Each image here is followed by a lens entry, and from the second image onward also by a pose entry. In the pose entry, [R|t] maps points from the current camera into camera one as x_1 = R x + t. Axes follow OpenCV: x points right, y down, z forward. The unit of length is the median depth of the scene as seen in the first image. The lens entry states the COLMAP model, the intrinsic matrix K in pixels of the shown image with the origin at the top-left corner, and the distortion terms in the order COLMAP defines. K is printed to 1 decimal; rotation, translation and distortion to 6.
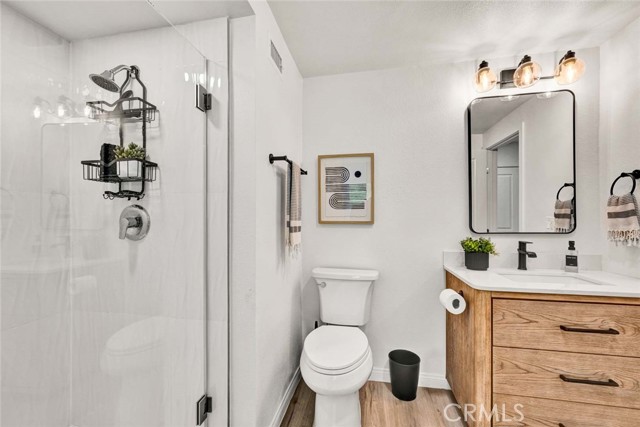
lens RADIAL K [[260.3, 0, 312.3], [0, 260.3, 215.8], [0, 0, 1]] dist [0.002909, 0.000755]
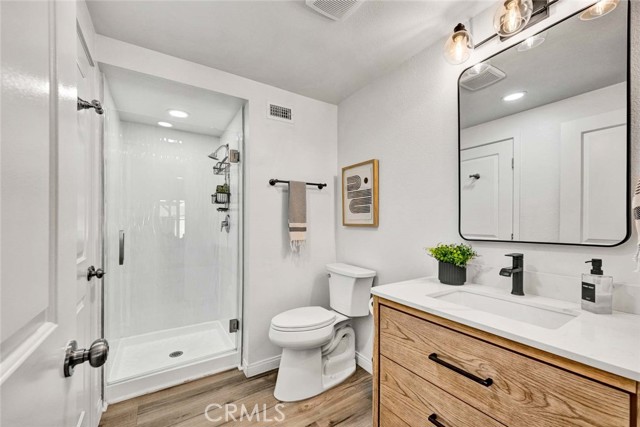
lens RADIAL K [[265.3, 0, 317.9], [0, 265.3, 215.1], [0, 0, 1]] dist [0.000893, 0.000128]
pose [[0.671262, -0.018934, -0.740978, 1.019453], [0.008987, 0.999808, -0.017407, 0.001361], [0.741166, 0.005025, 0.671303, 0.134757]]
